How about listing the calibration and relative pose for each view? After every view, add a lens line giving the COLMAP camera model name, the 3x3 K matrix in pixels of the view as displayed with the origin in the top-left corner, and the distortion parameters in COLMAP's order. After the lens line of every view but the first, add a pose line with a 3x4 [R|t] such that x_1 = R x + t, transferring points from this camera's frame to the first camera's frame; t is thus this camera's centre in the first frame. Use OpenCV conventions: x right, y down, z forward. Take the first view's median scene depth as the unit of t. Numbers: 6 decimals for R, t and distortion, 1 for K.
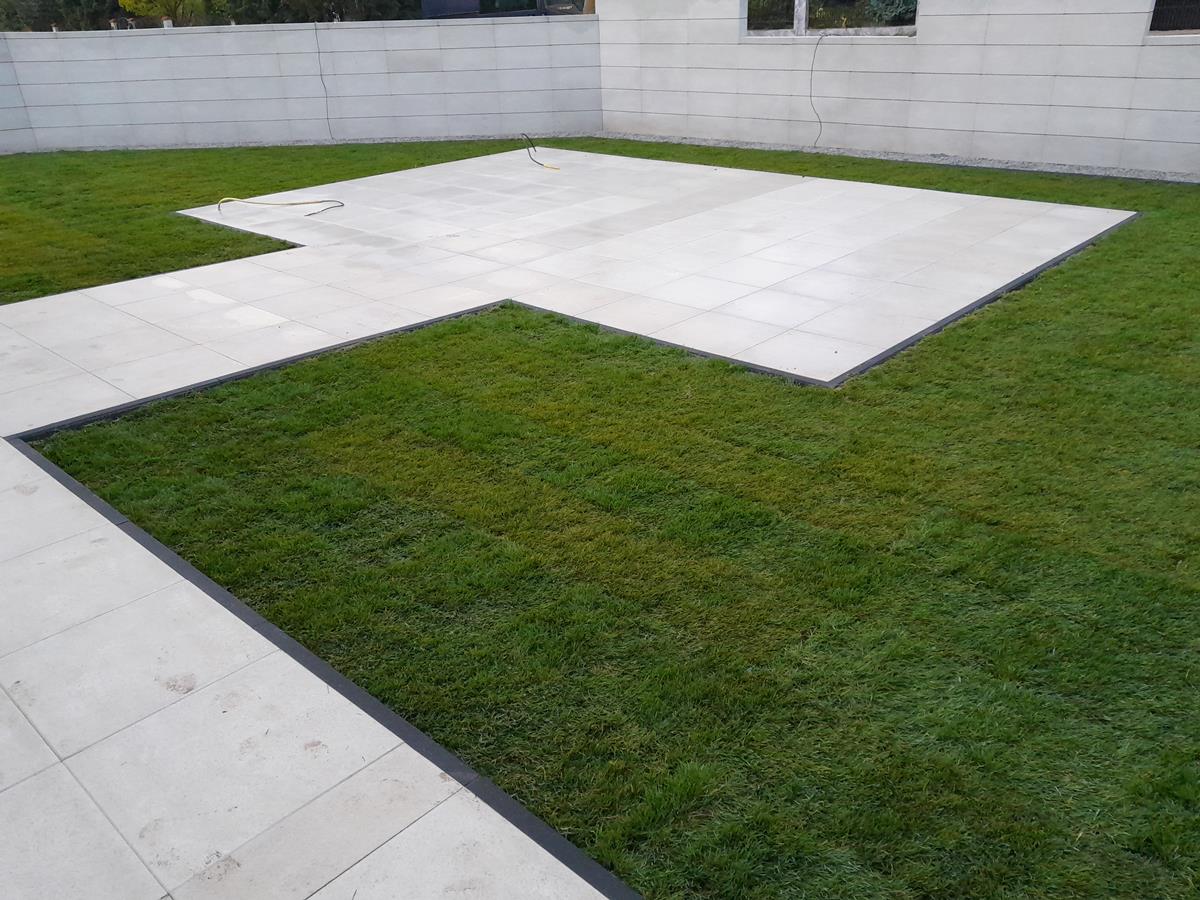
lens RADIAL K [[955.0, 0, 595.5], [0, 955.0, 452.9], [0, 0, 1]] dist [0.031876, -0.031205]
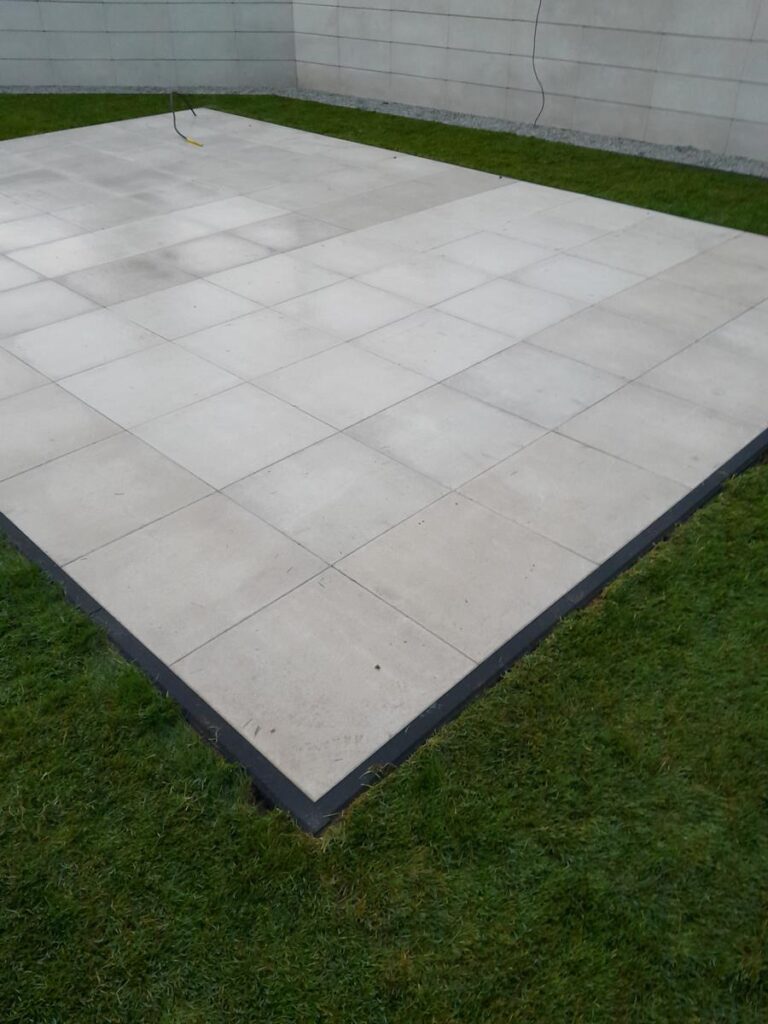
lens RADIAL K [[814.9, 0, 383.7], [0, 814.9, 509.9], [0, 0, 1]] dist [0.031876, -0.031205]
pose [[0.999269, 0.038236, 0.000341, 0.124944], [-0.037699, 0.983678, 0.175942, -0.130218], [0.006392, -0.175826, 0.984401, 0.294342]]
